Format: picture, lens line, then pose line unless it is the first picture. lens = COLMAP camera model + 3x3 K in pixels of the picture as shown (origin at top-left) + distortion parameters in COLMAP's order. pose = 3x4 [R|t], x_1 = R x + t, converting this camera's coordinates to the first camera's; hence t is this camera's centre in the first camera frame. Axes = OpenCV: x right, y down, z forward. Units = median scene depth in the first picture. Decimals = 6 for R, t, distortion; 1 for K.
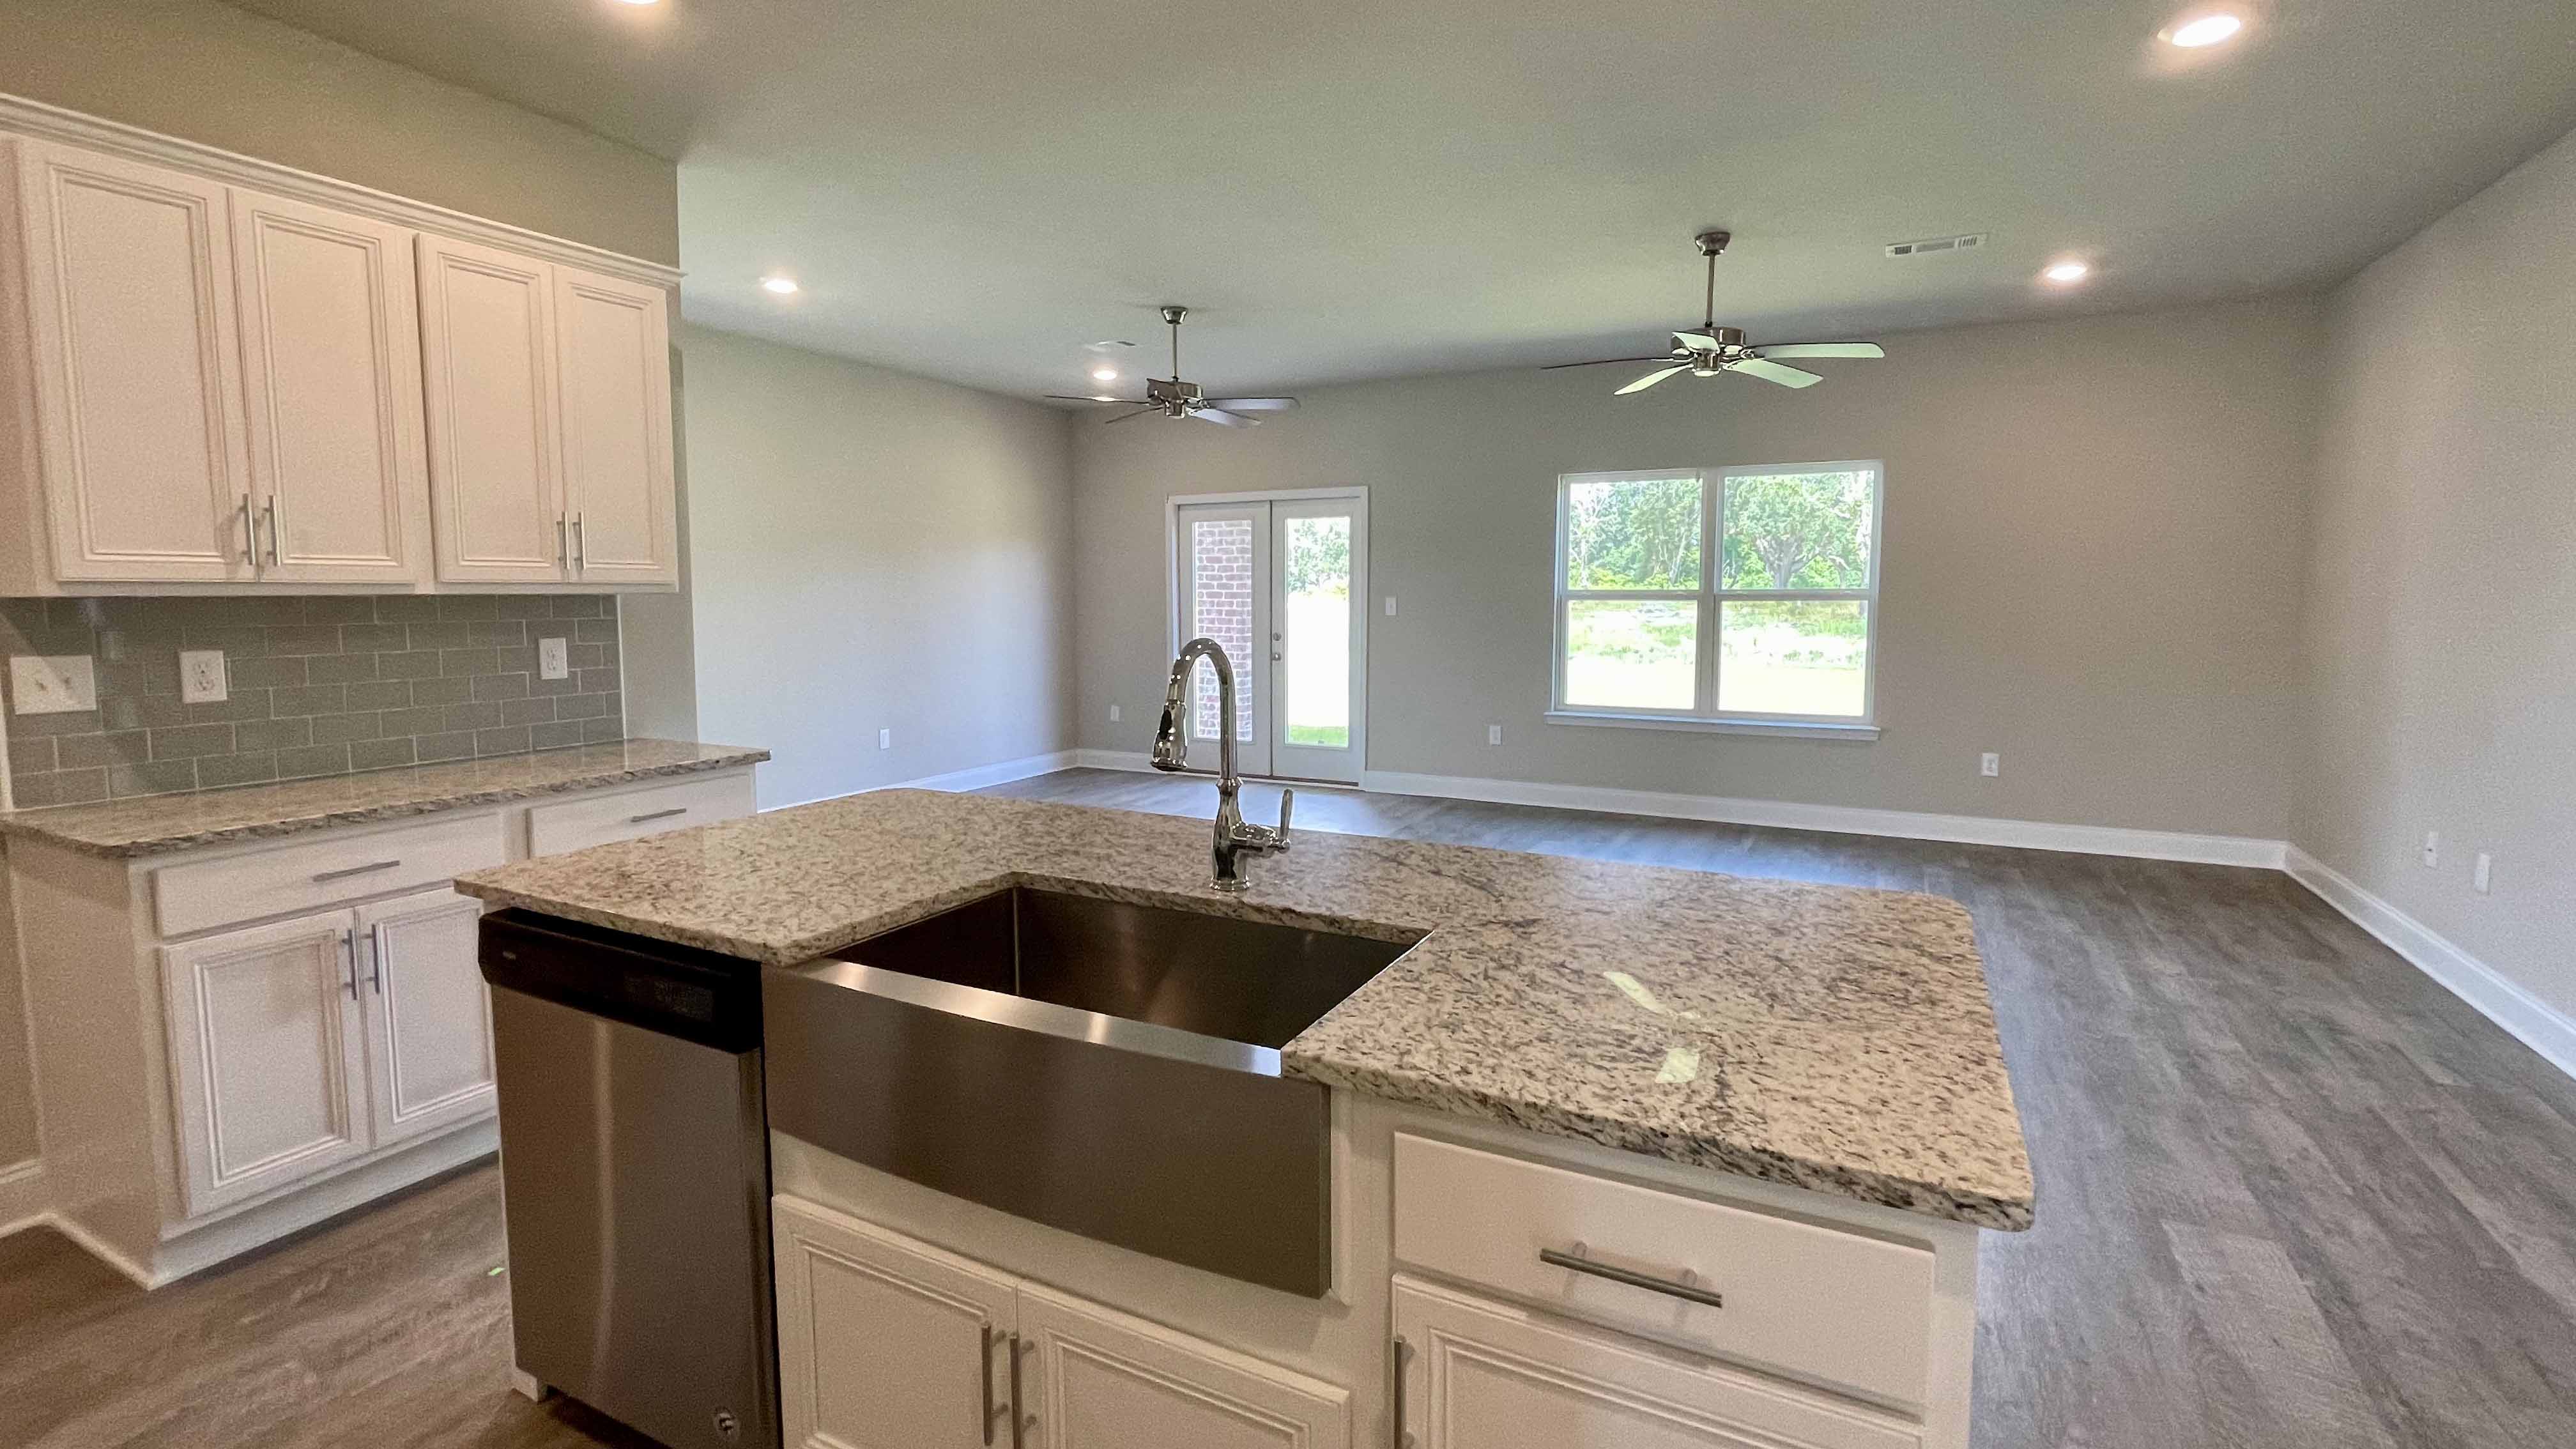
lens RADIAL K [[1138.7, 0, 1287.1], [0, 1138.7, 690.1], [0, 0, 1]] dist [0.000273, -0.000090]
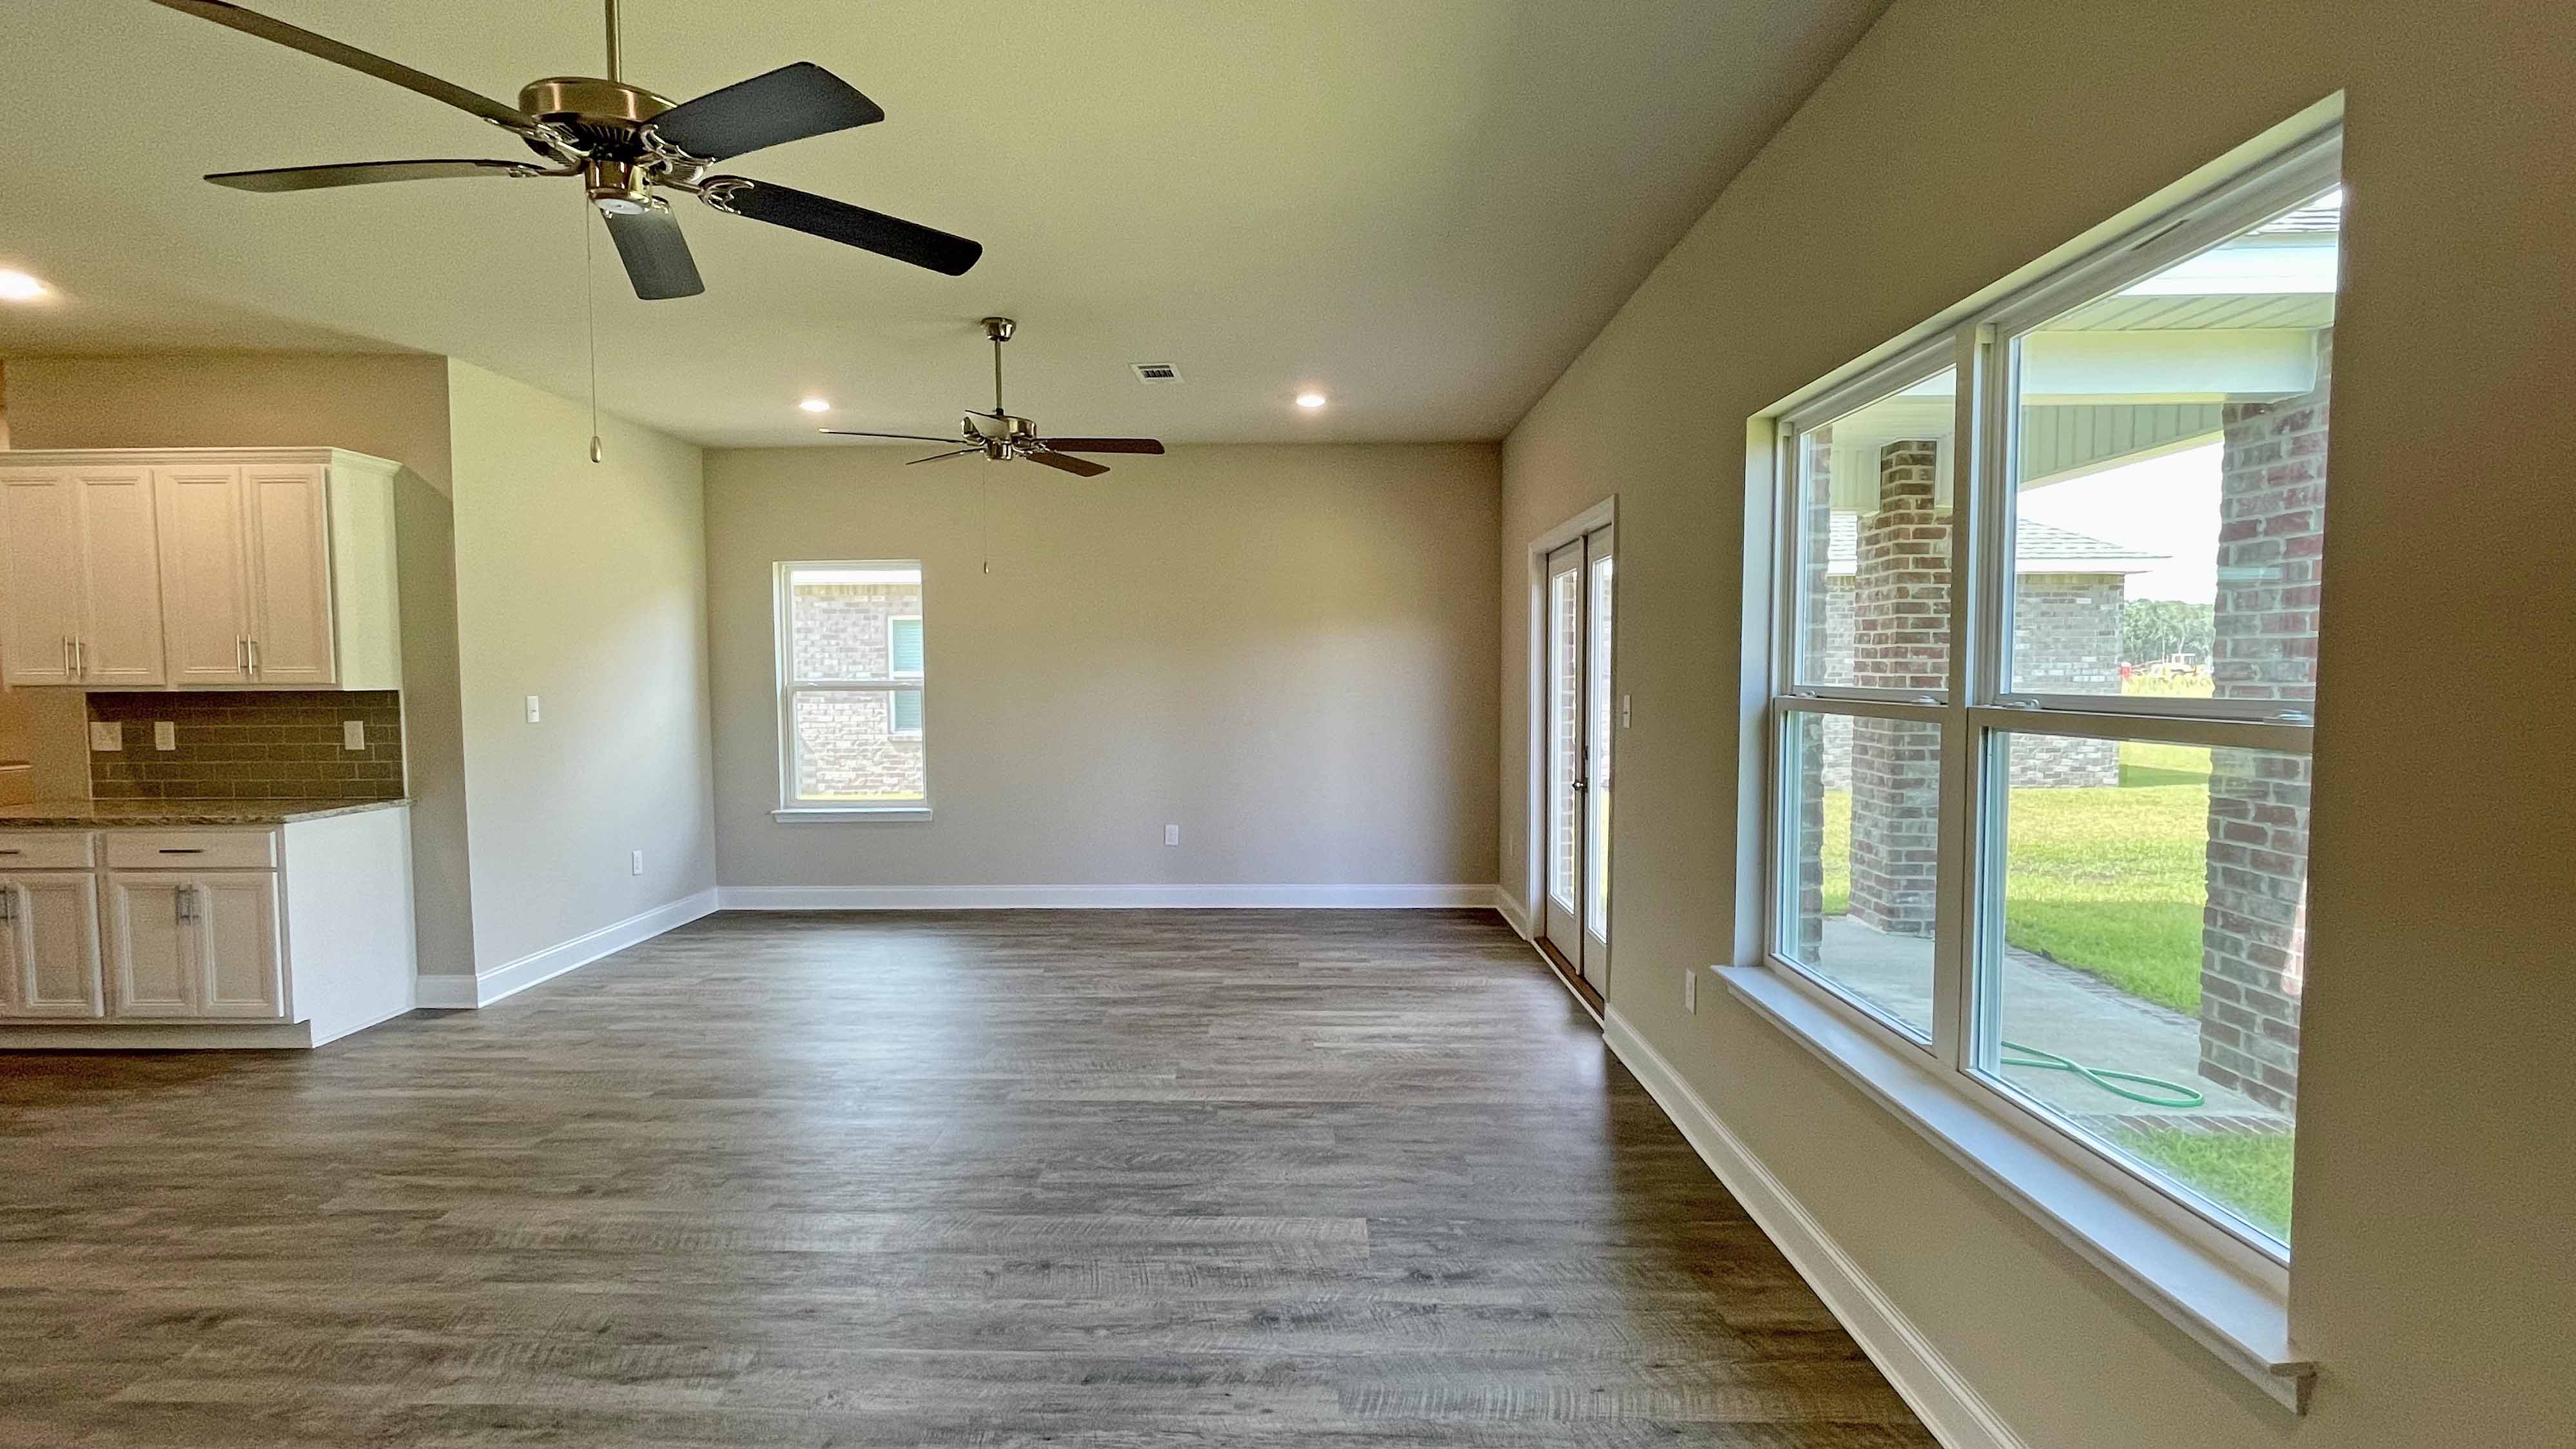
lens RADIAL K [[1184.1, 0, 1285.6], [0, 1184.1, 730.4], [0, 0, 1]] dist [0.015247, -0.000550]
pose [[0.434469, 0.048224, -0.899395, 1.392484], [-0.072901, 0.997172, 0.018251, -0.168453], [0.897732, 0.057637, 0.436756, 1.616287]]
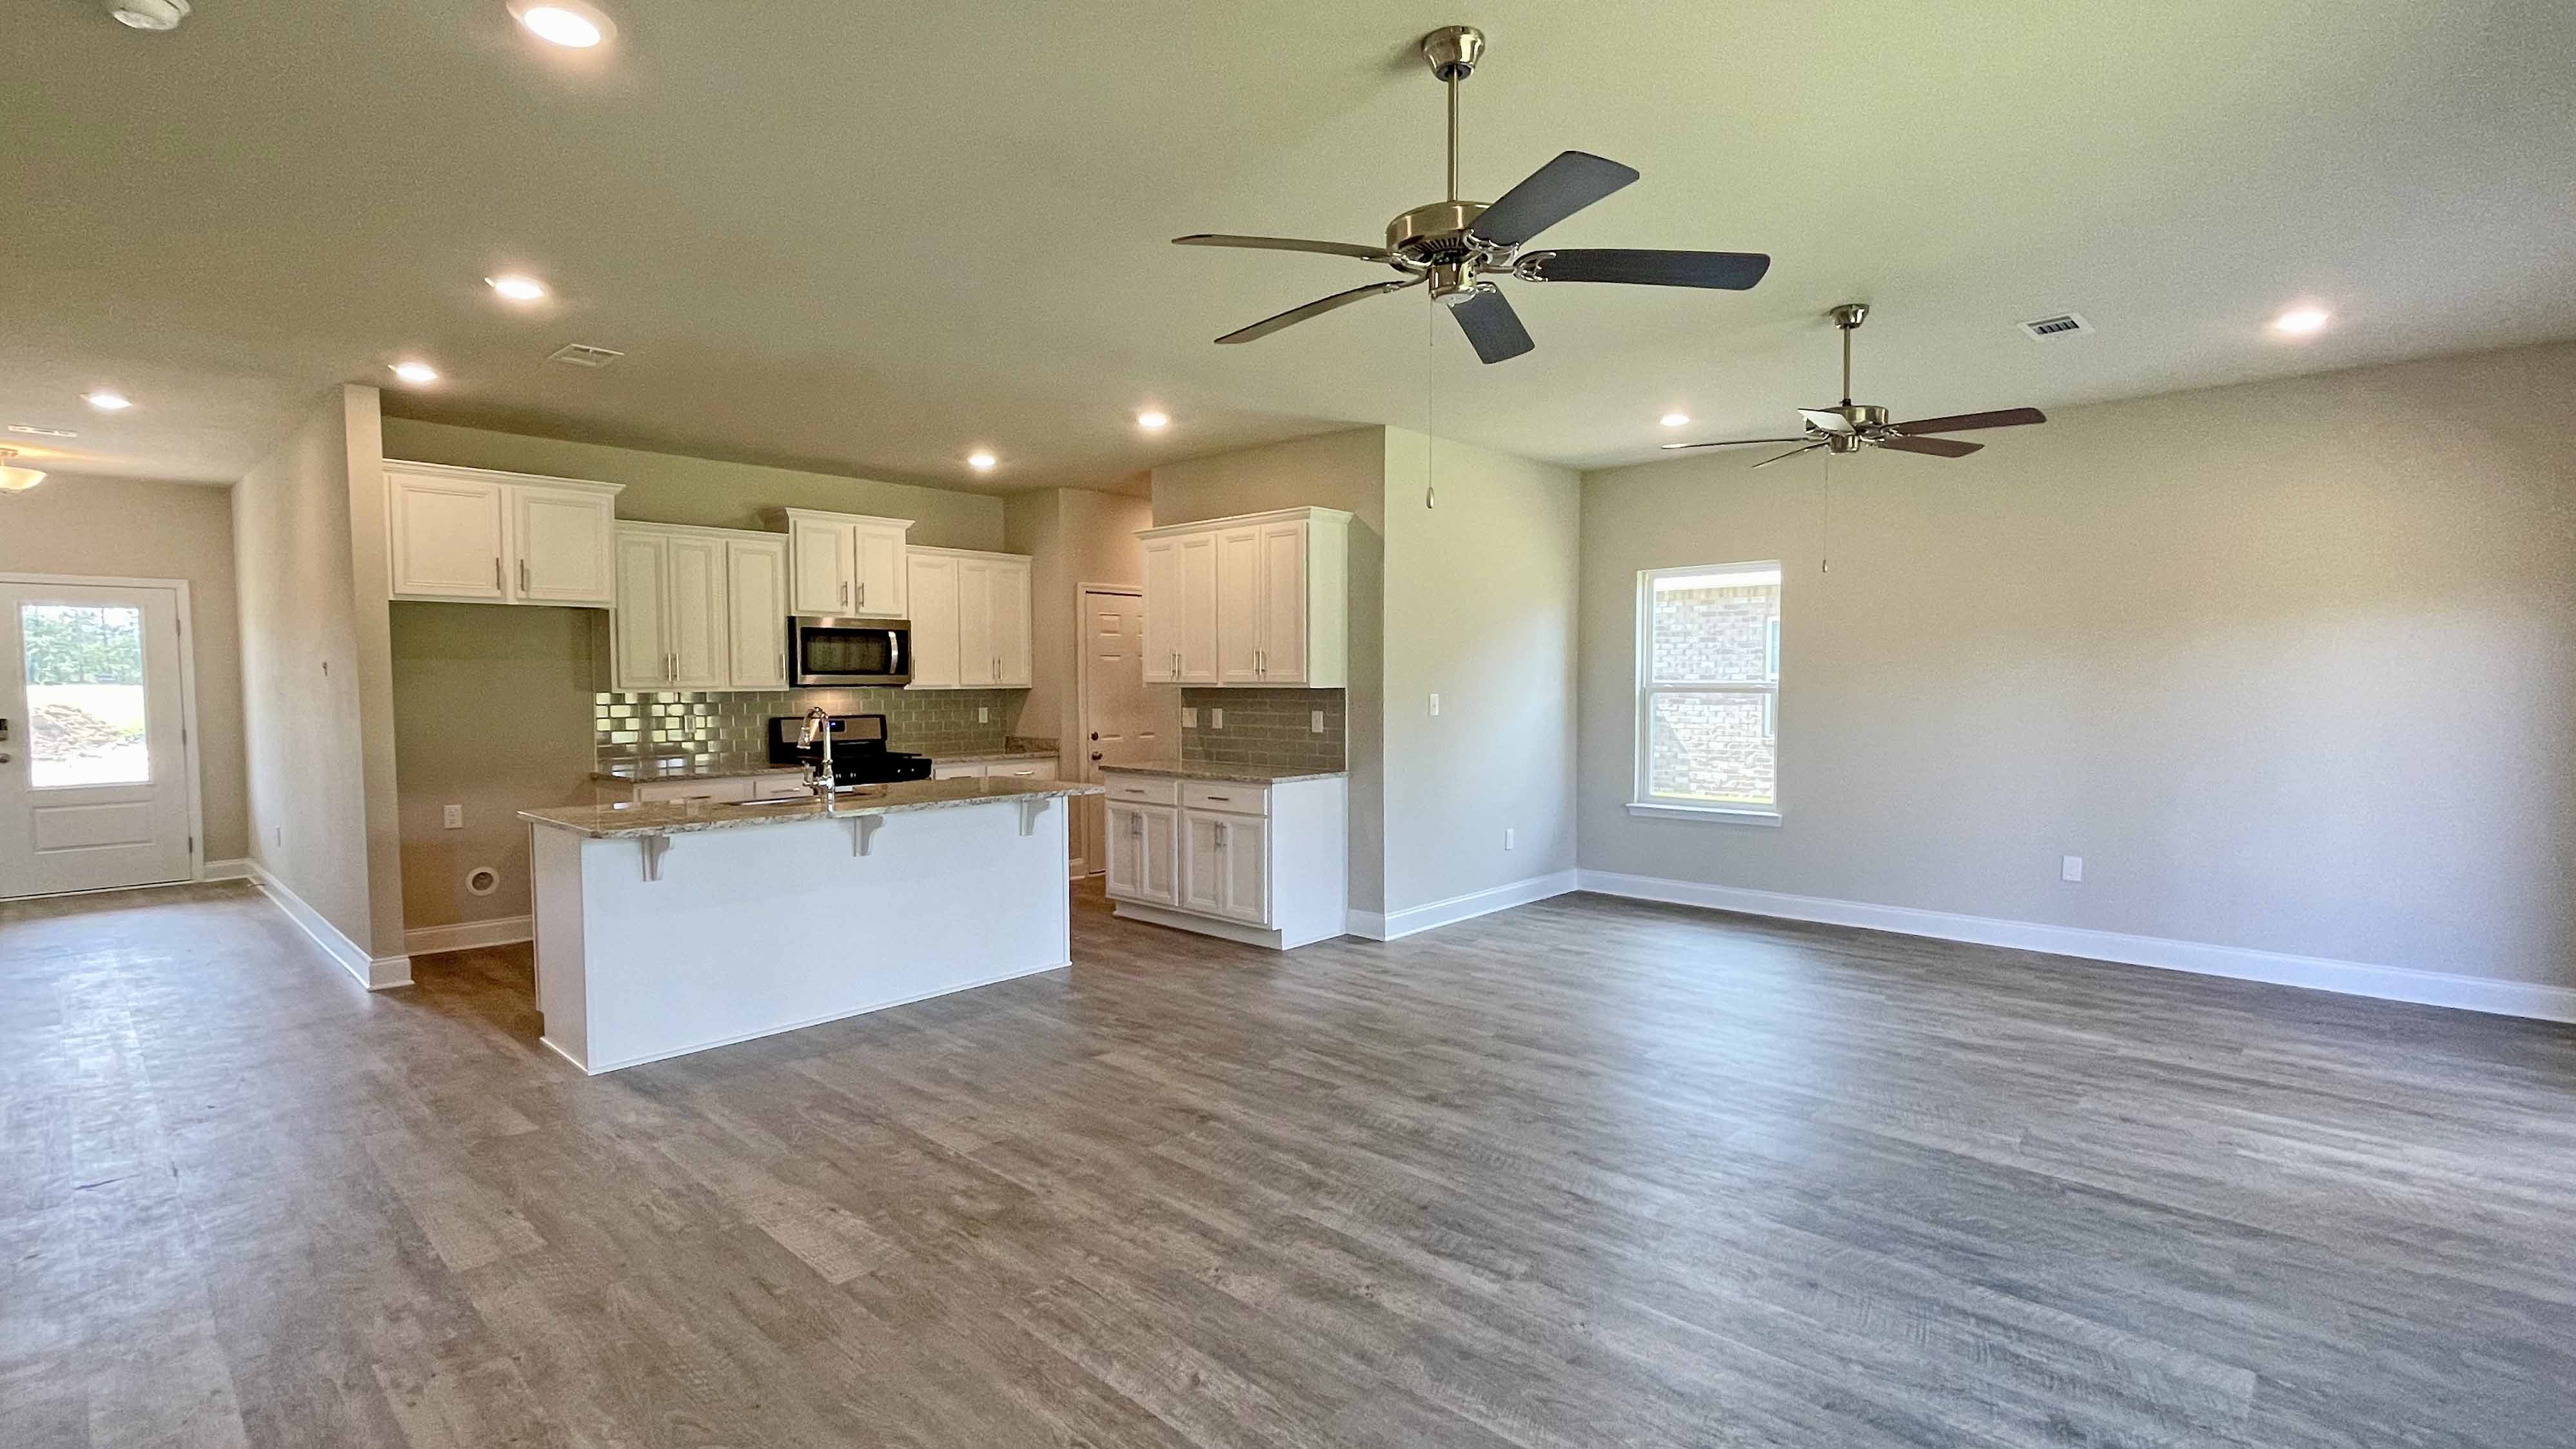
lens RADIAL K [[1183.9, 0, 1285.6], [0, 1183.9, 730.4], [0, 0, 1]] dist [0.015247, -0.000550]
pose [[-0.262537, 0.050110, -0.963620, 1.455598], [-0.078362, 0.994245, 0.073052, -0.175743], [0.961735, 0.094690, -0.257100, 1.687587]]
